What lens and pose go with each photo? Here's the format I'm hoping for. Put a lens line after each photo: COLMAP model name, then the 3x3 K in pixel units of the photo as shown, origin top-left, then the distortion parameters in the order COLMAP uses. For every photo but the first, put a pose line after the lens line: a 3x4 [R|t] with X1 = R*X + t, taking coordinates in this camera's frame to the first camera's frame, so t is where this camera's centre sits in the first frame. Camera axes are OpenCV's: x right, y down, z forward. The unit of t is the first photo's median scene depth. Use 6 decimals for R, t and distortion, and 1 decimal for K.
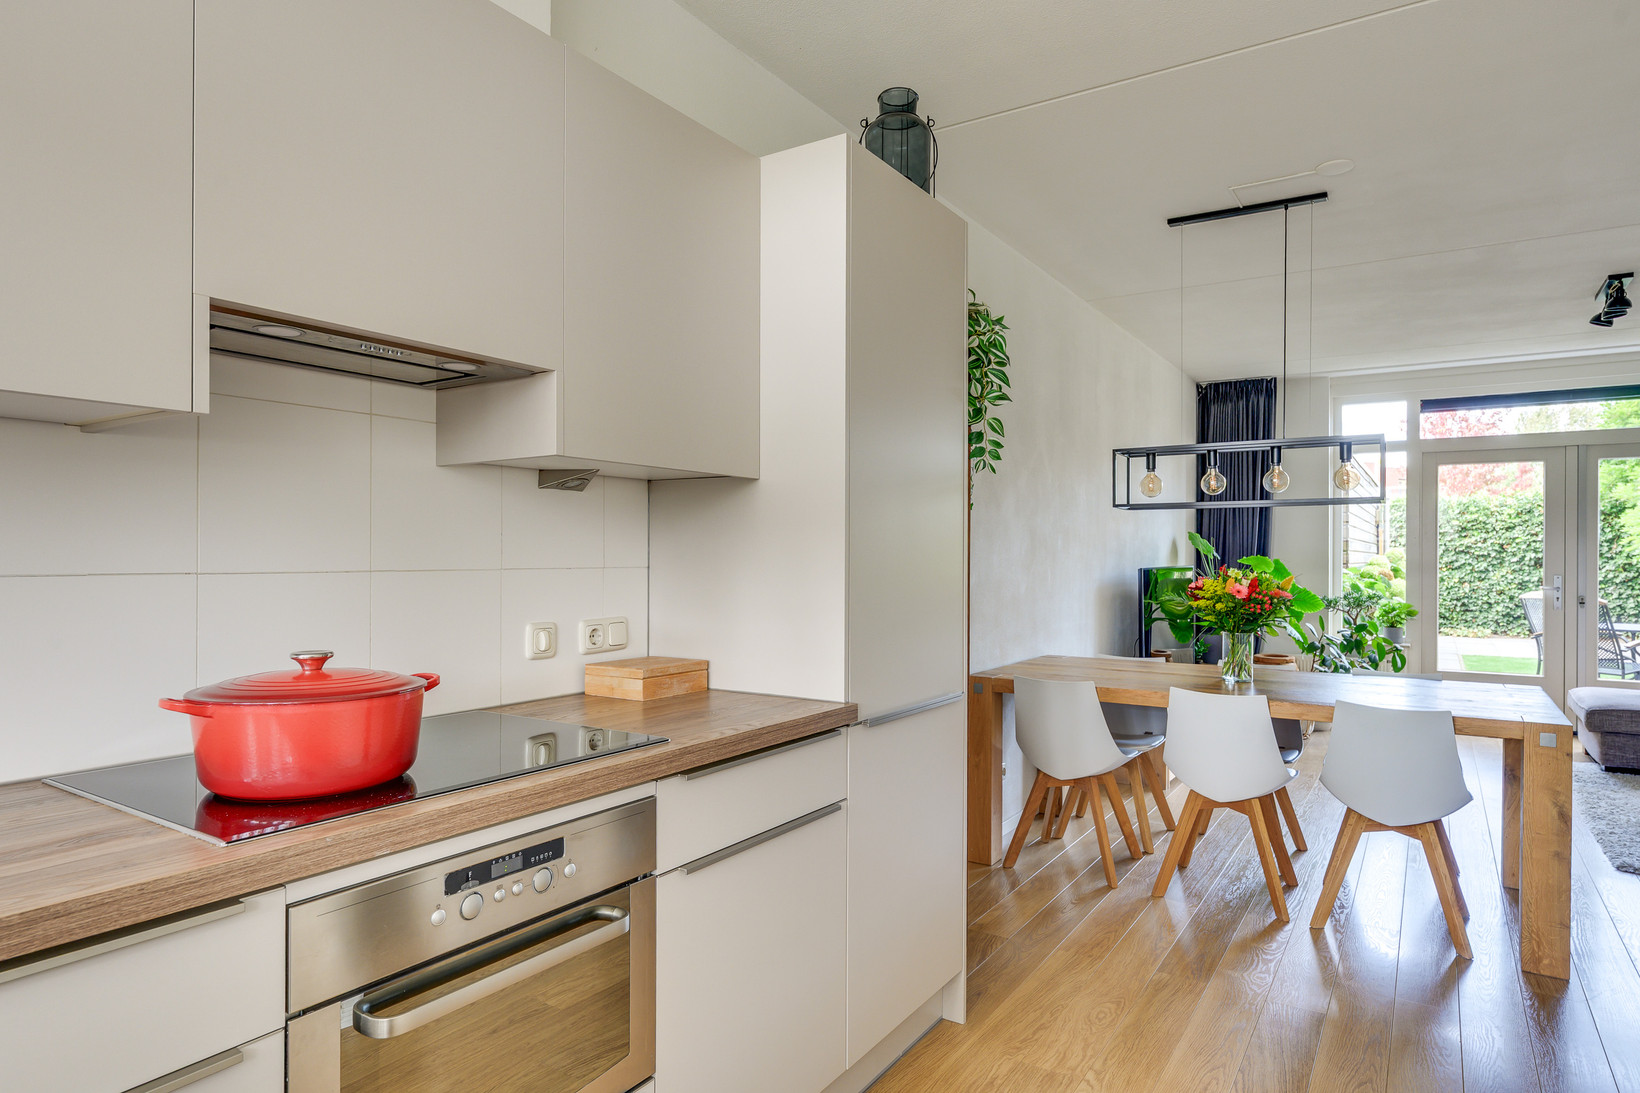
lens RADIAL K [[919.1, 0, 823.4], [0, 919.1, 554.4], [0, 0, 1]] dist [-0.006371, -0.000456]
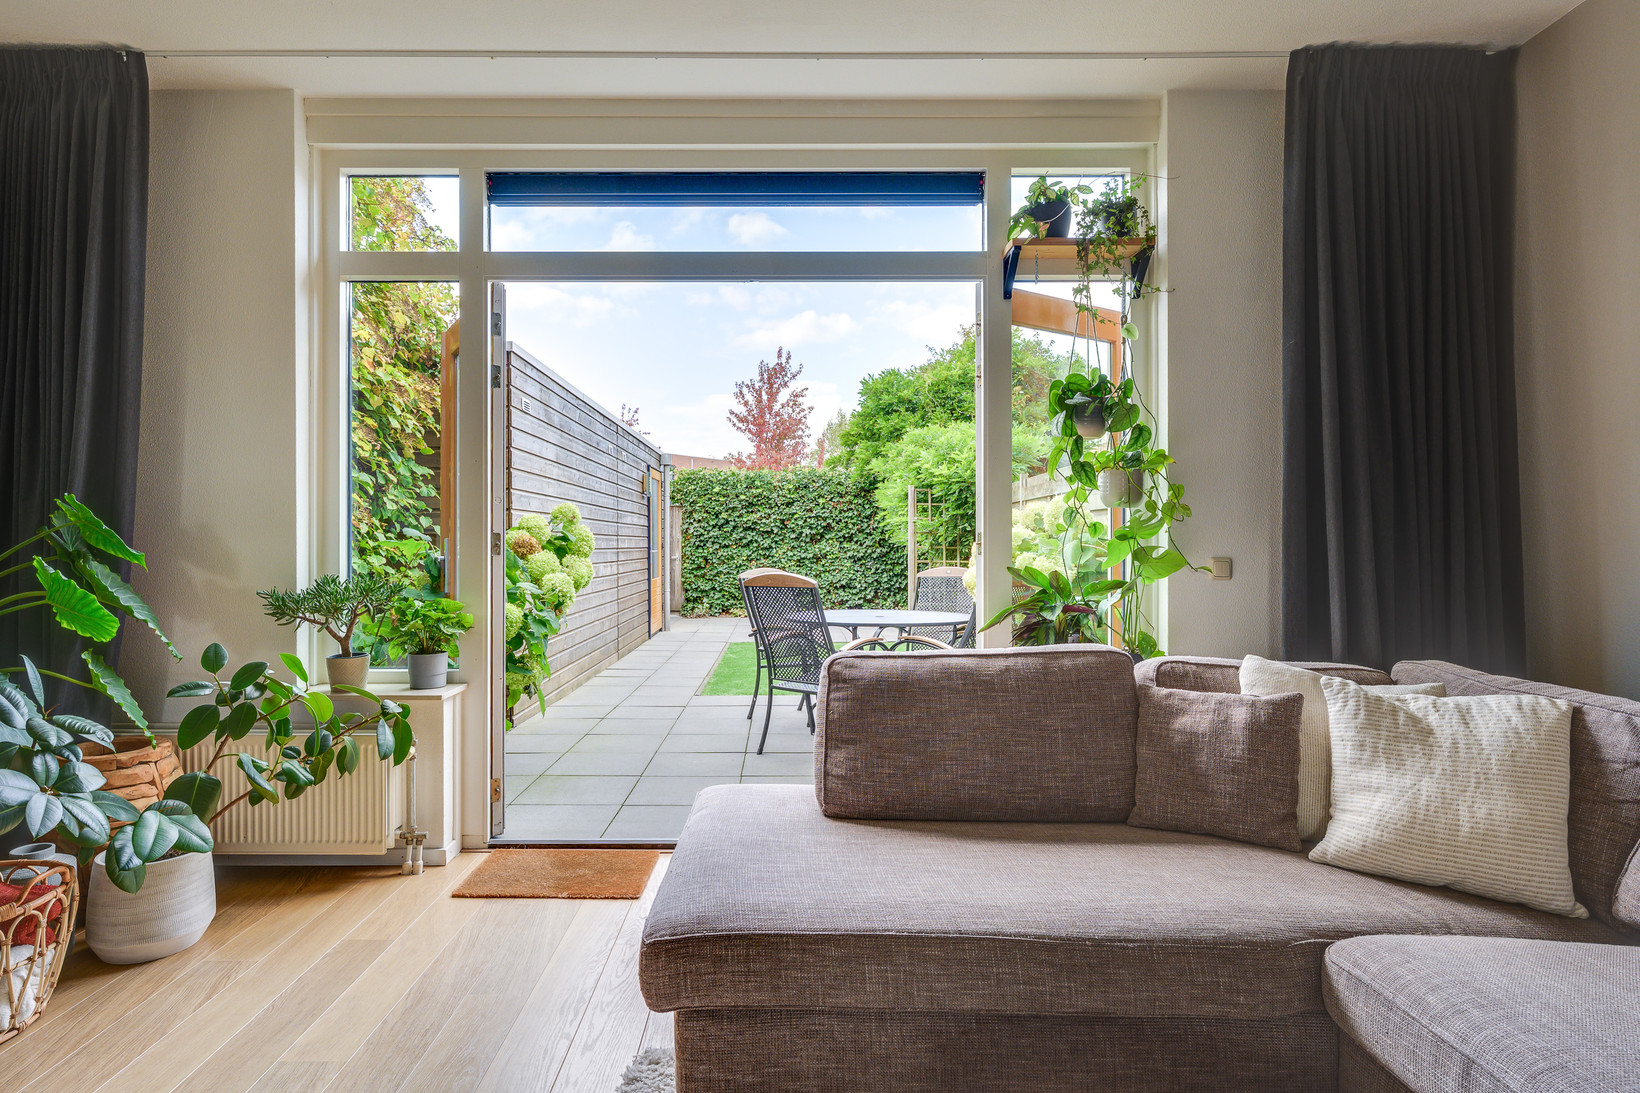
lens RADIAL K [[856.1, 0, 780.9], [0, 856.1, 544.1], [0, 0, 1]] dist [-0.007248, 0.002792]
pose [[0.834474, -0.005506, 0.551019, 0.524712], [0.004086, 0.999984, 0.003804, 0.023812], [-0.551032, -0.000922, 0.834484, 0.535557]]
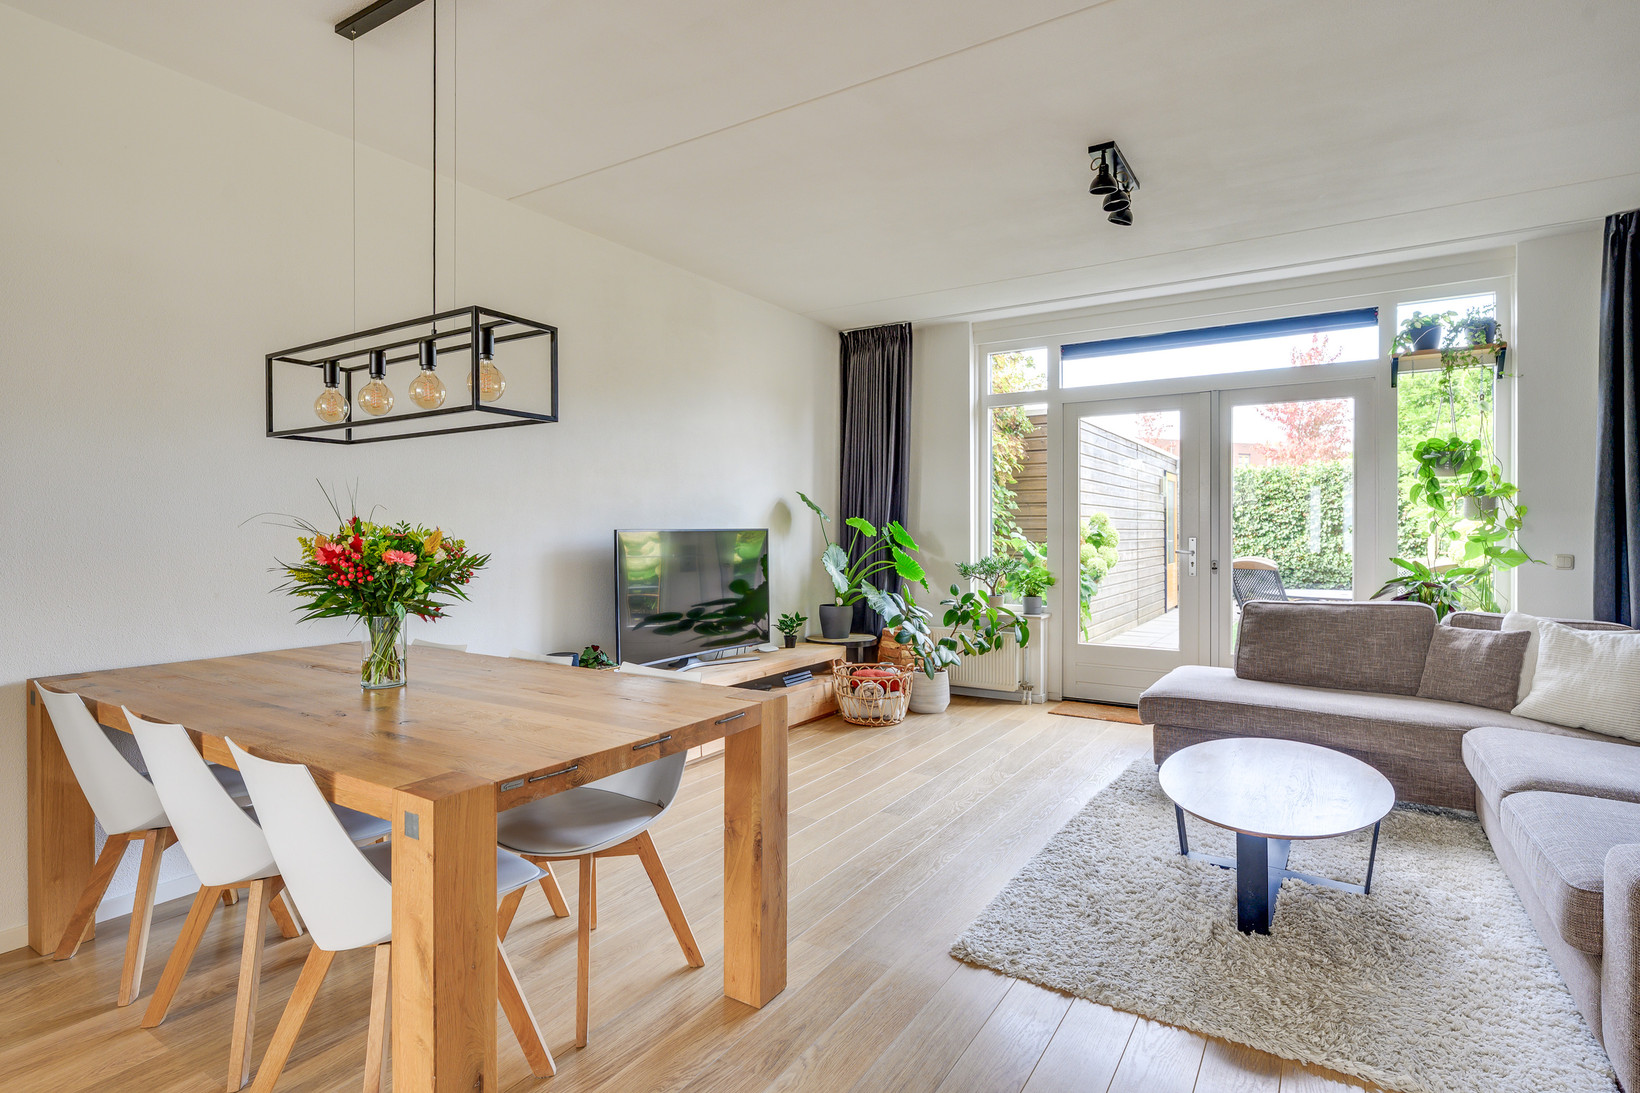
lens RADIAL K [[810.4, 0, 818.7], [0, 810.4, 533.5], [0, 0, 1]] dist [-0.006487, 0.000153]
pose [[0.999863, -0.006172, 0.015340, 0.392397], [0.006099, 0.999970, 0.004821, 0.012025], [-0.015369, -0.004727, 0.999871, 0.199801]]
